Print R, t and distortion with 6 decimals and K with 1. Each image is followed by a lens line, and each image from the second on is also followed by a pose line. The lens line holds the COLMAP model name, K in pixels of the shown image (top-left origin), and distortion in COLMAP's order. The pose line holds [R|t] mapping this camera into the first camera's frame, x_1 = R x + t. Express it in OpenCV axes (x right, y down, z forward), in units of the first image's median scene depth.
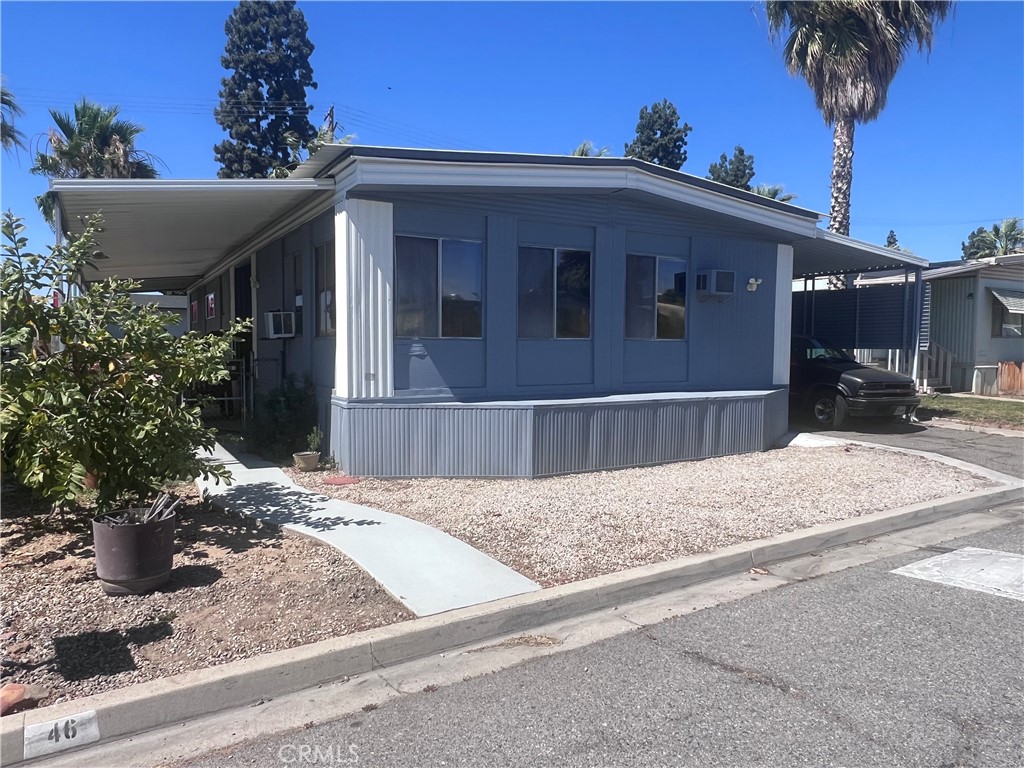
lens RADIAL K [[693.7, 0, 512.9], [0, 693.7, 387.7], [0, 0, 1]] dist [0.000930, -0.000090]
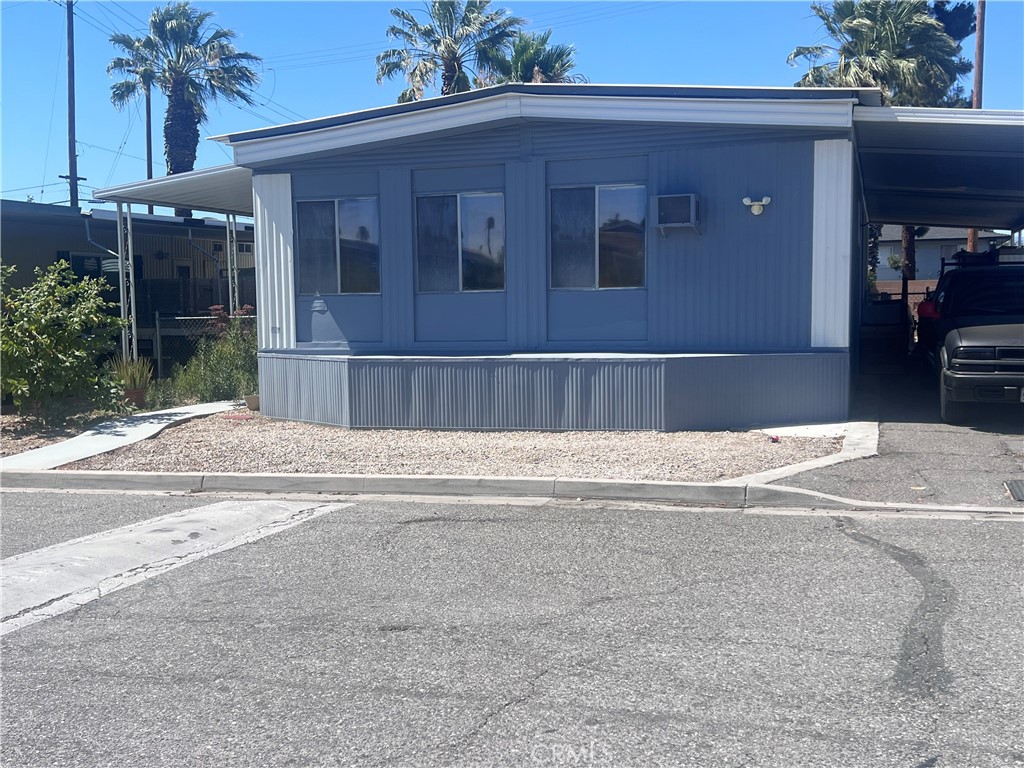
lens RADIAL K [[1090.7, 0, 513.0], [0, 1090.7, 382.3], [0, 0, 1]] dist [0.096411, 0.000000]
pose [[0.687717, 0.041375, -0.724799, 1.305794], [-0.020306, 0.999080, 0.037765, -0.005884], [0.725695, -0.011254, 0.687924, 0.046040]]
